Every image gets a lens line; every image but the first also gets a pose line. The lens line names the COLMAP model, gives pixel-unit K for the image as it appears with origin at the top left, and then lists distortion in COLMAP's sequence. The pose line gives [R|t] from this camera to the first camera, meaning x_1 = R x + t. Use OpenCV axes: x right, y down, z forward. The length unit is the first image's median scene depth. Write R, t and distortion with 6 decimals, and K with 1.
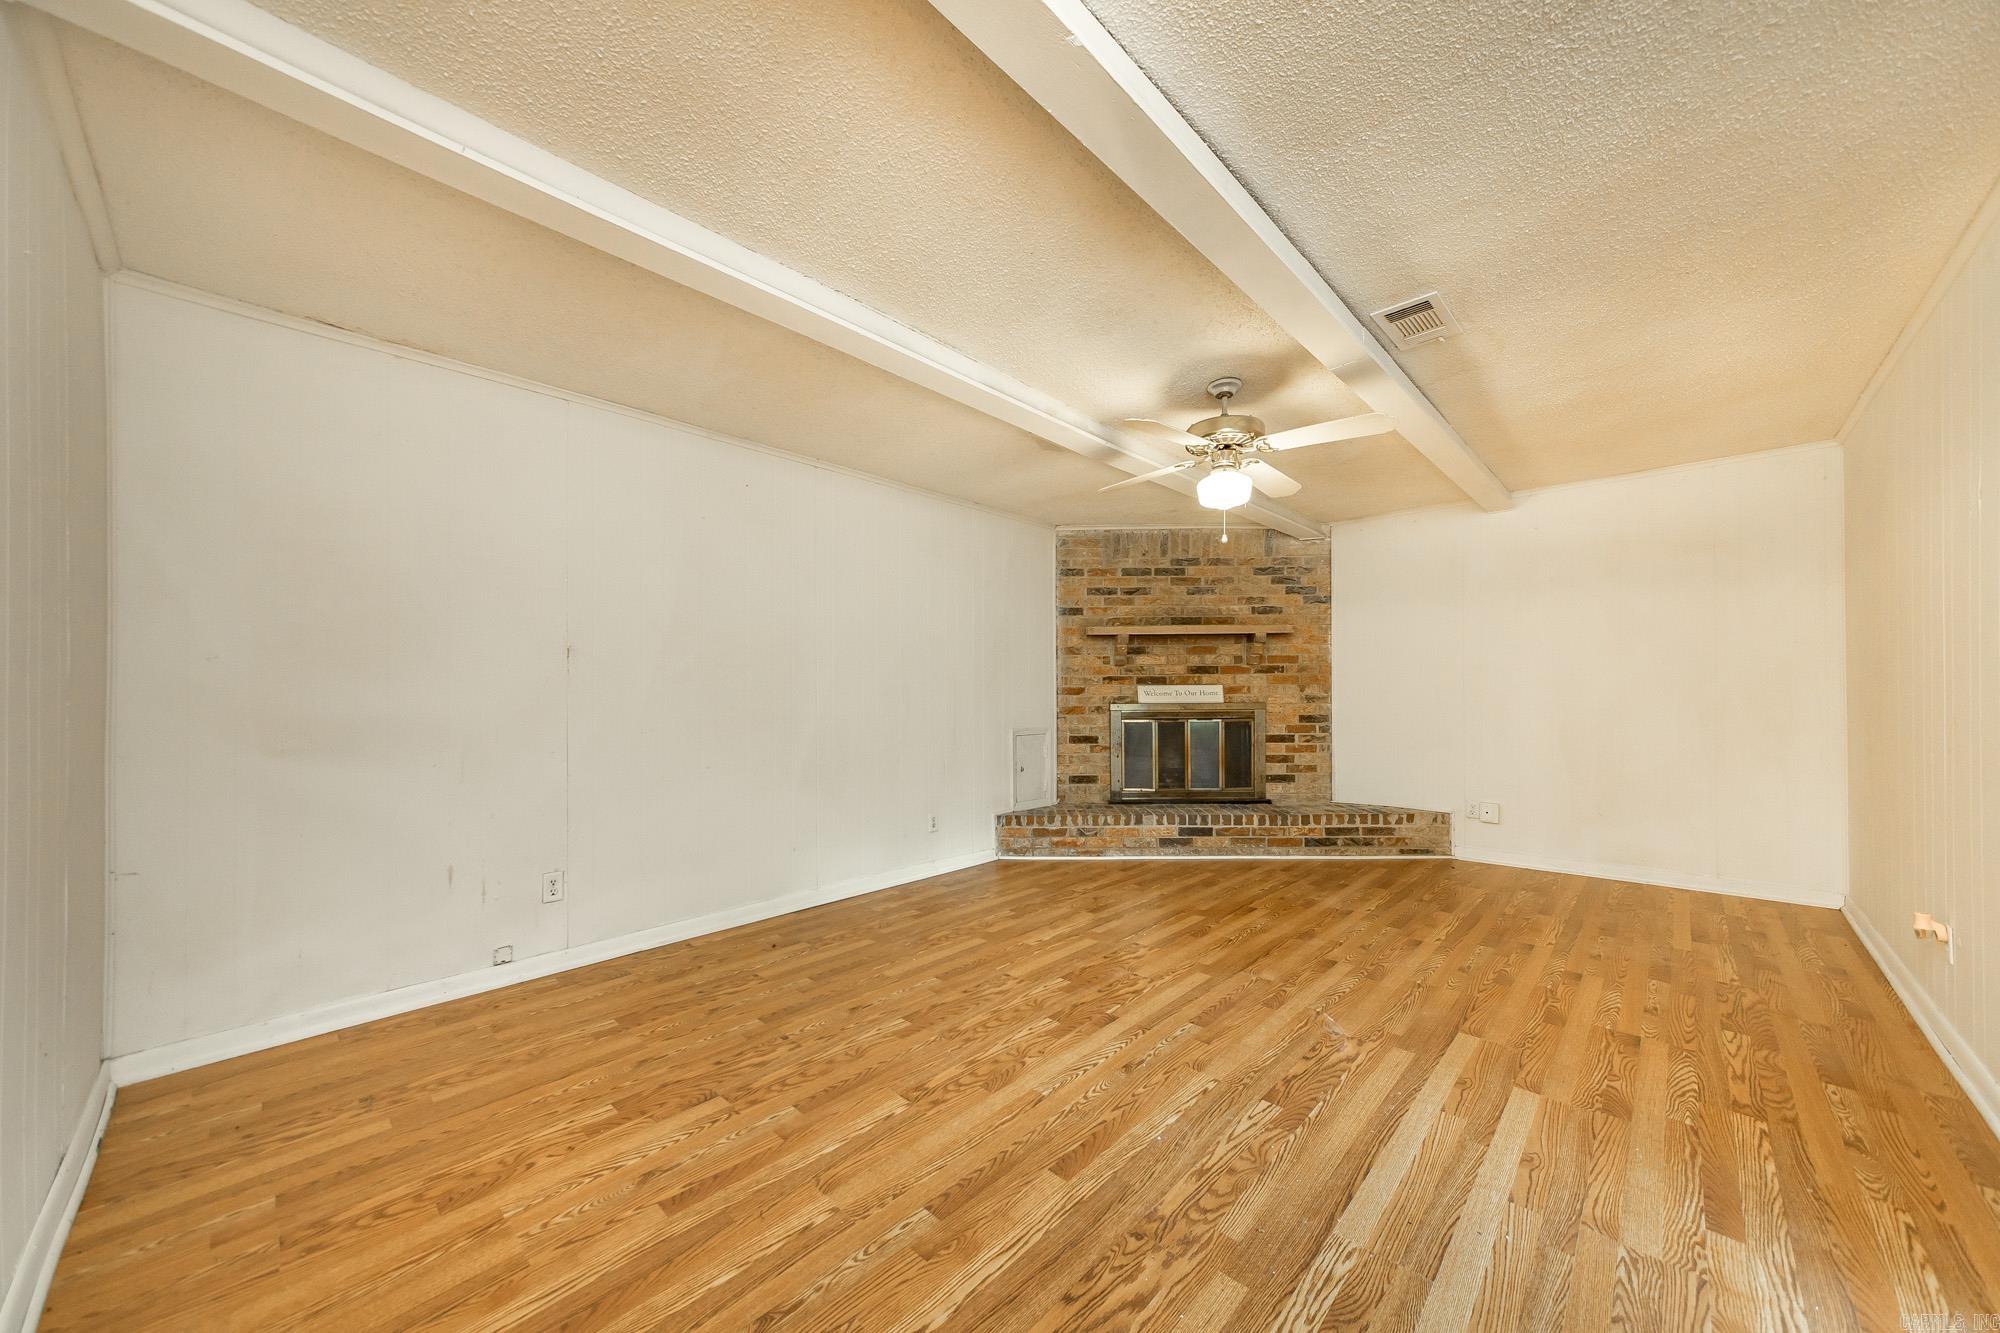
lens RADIAL K [[708.1, 0, 997.0], [0, 708.1, 689.2], [0, 0, 1]] dist [0.006671, -0.000071]
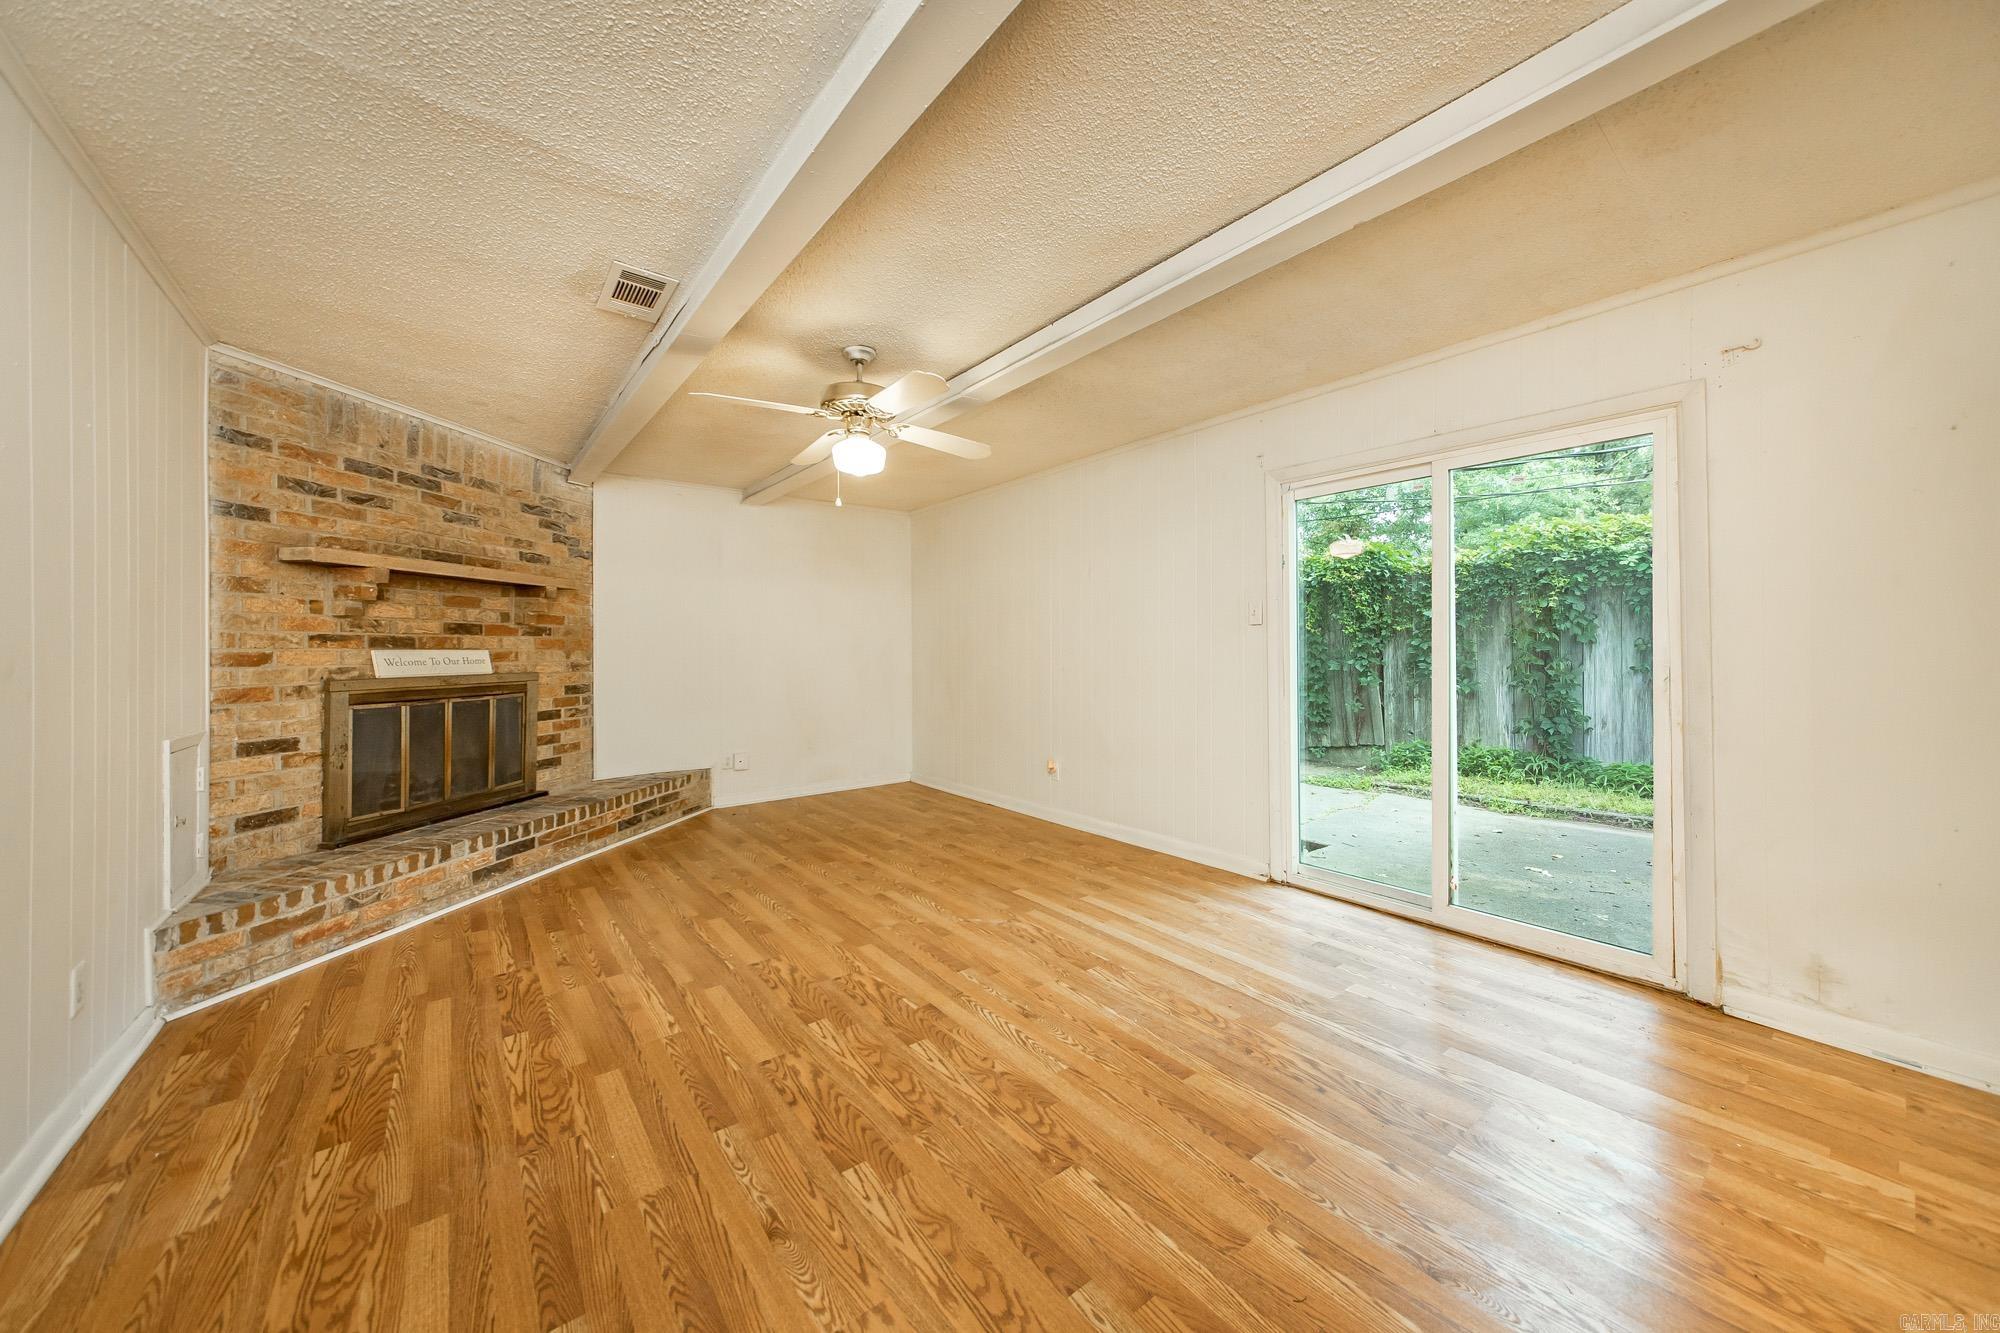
lens RADIAL K [[712.3, 0, 999.2], [0, 712.3, 649.9], [0, 0, 1]] dist [0.000856, 0.000113]
pose [[0.148891, 0.006562, 0.988832, -0.351024], [0.001906, 0.999974, -0.006923, 0.000114], [-0.988852, 0.002915, 0.148874, 0.358147]]
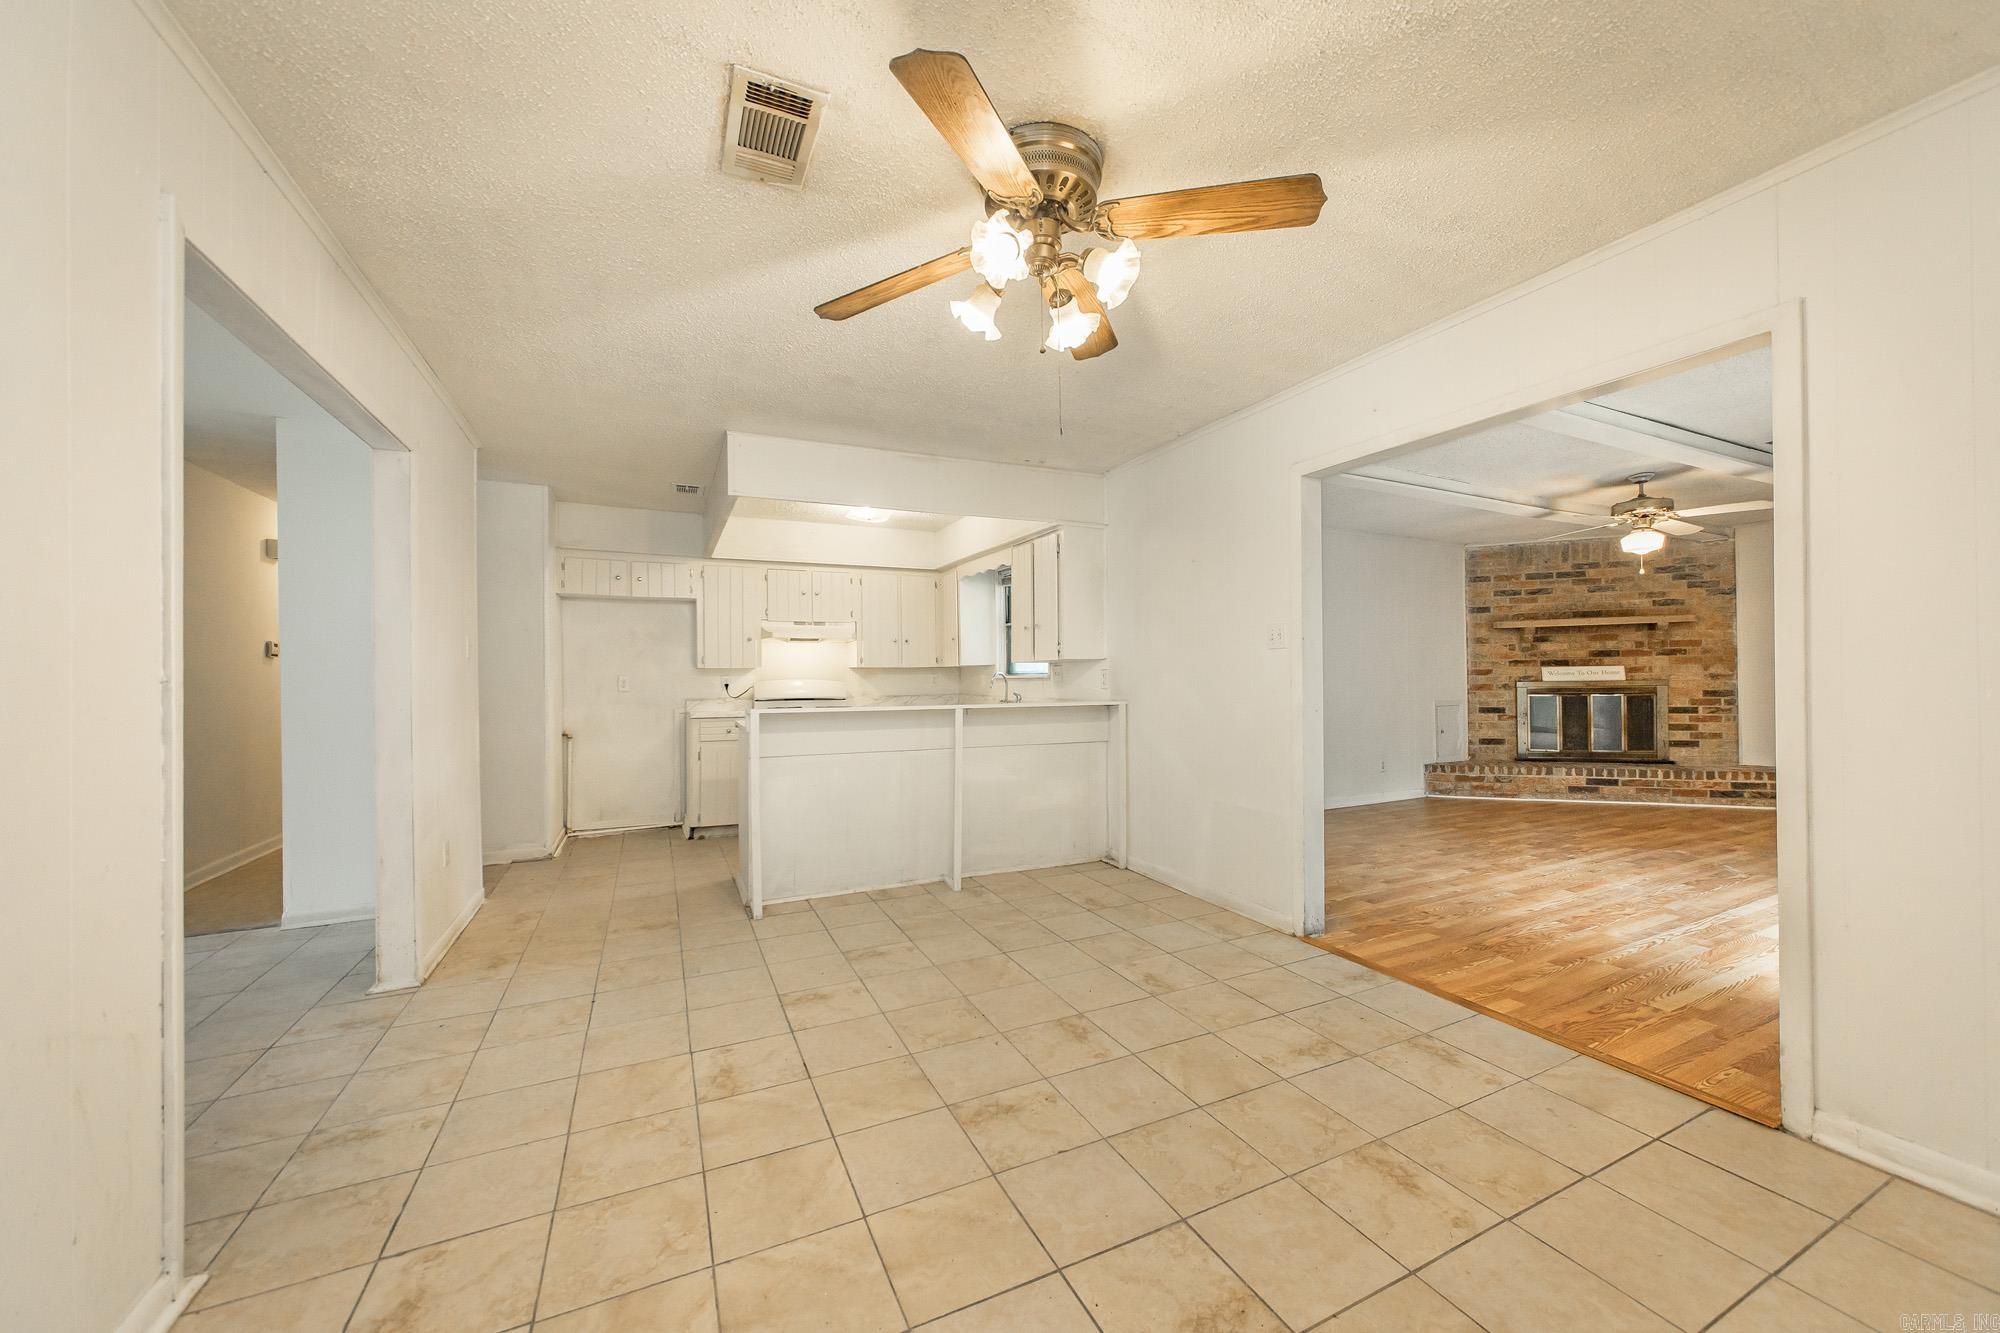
lens RADIAL K [[737.9, 0, 1003.8], [0, 737.9, 674.2], [0, 0, 1]] dist [-0.010234, -0.000163]
pose [[0.936351, -0.010934, -0.350895, -0.239170], [0.011215, 0.999936, -0.001232, -0.001781], [0.350886, -0.002782, 0.936414, -0.553297]]
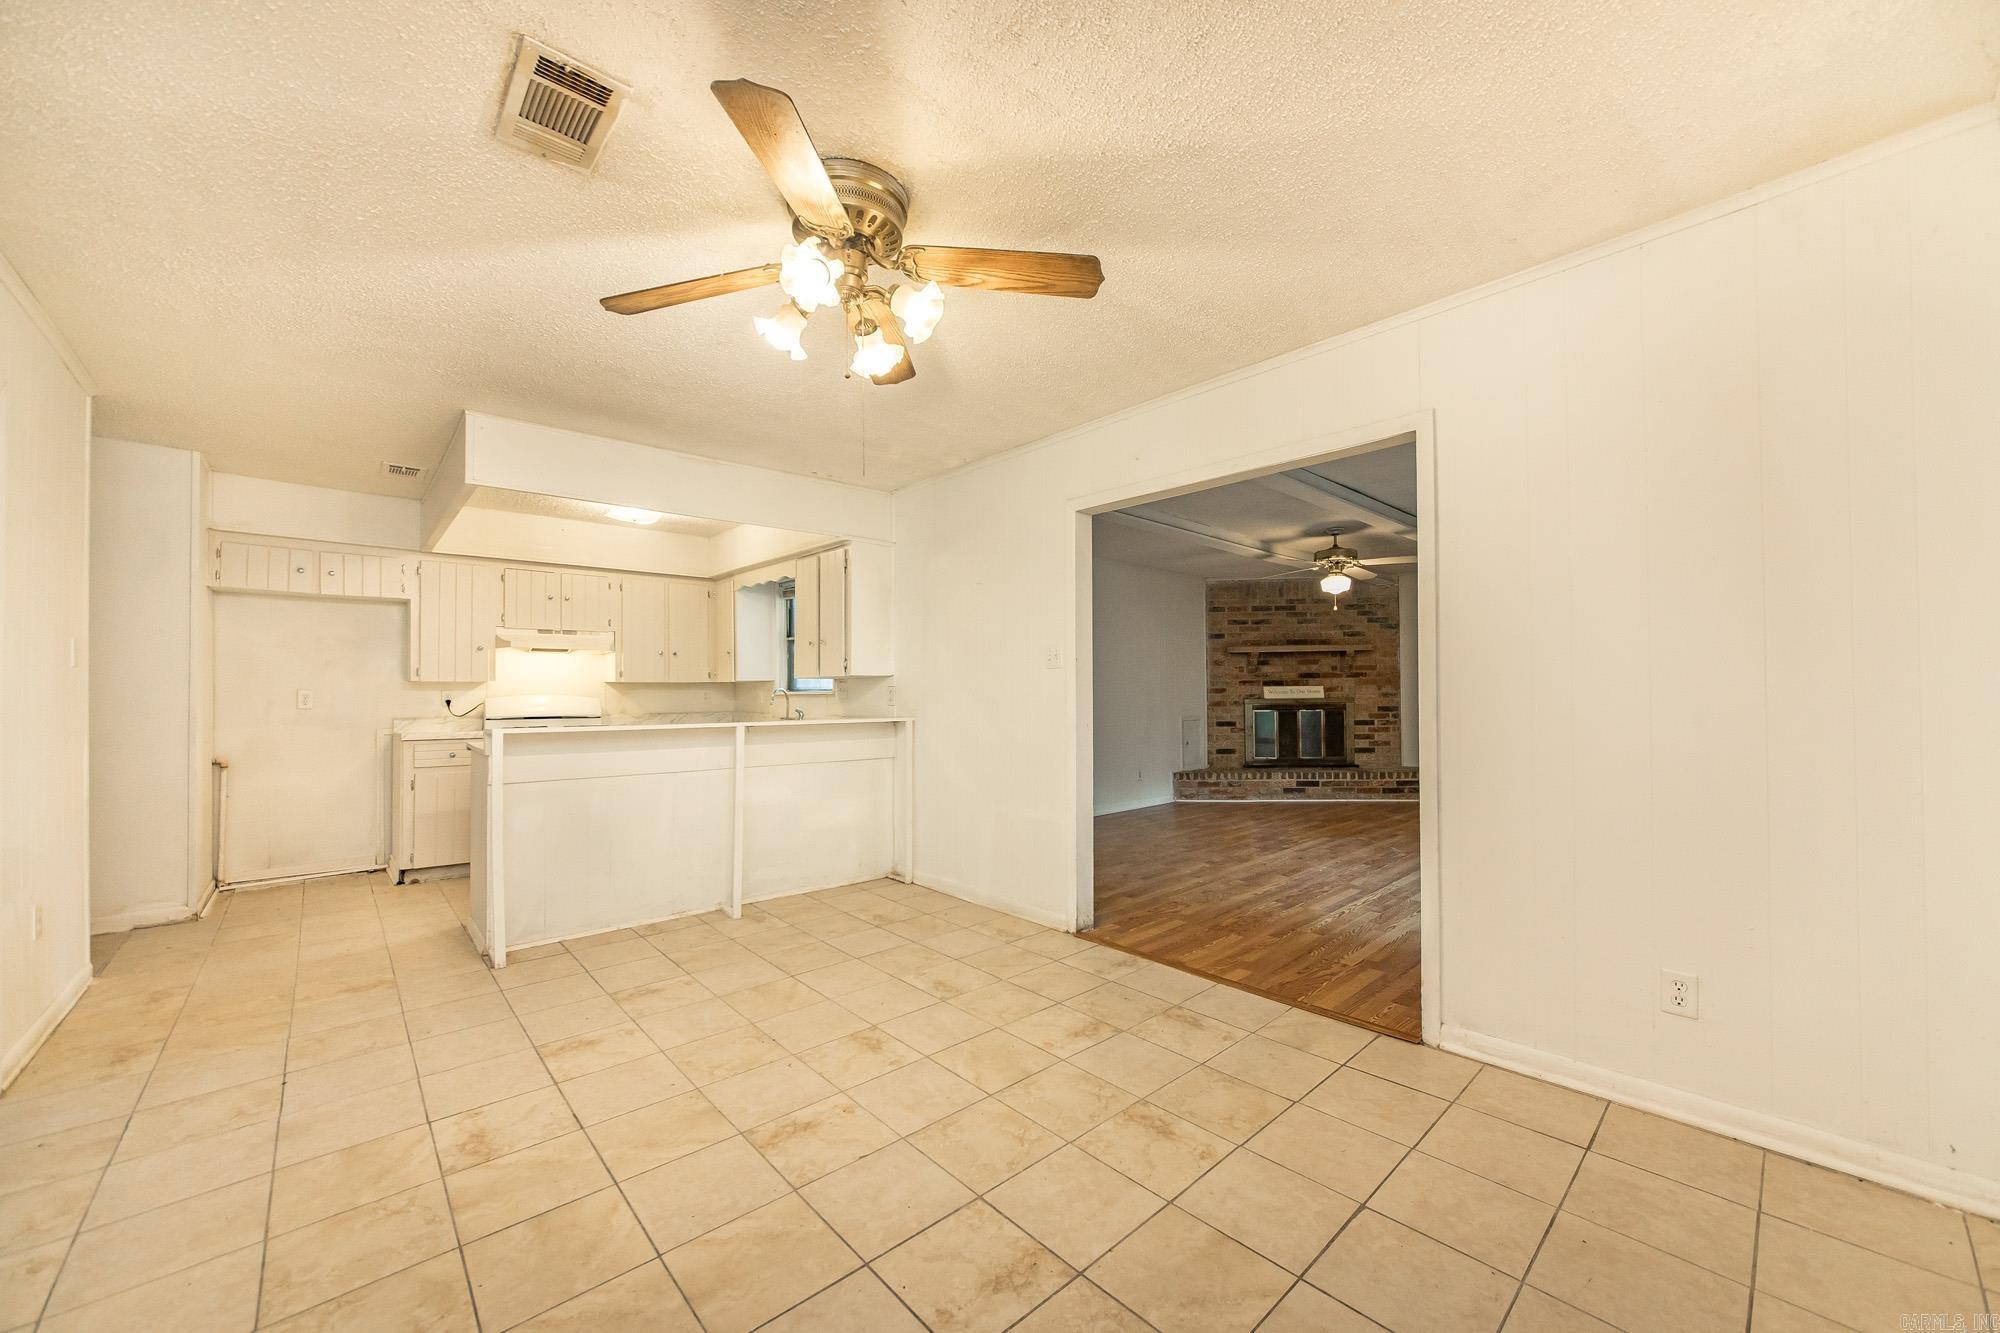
lens RADIAL K [[749.4, 0, 1002.0], [0, 749.4, 682.8], [0, 0, 1]] dist [-0.002720, -0.000105]
pose [[0.998065, -0.006795, -0.061805, -0.245988], [0.006237, 0.999938, -0.009225, -0.002149], [0.061864, 0.008822, 0.998046, -0.577731]]
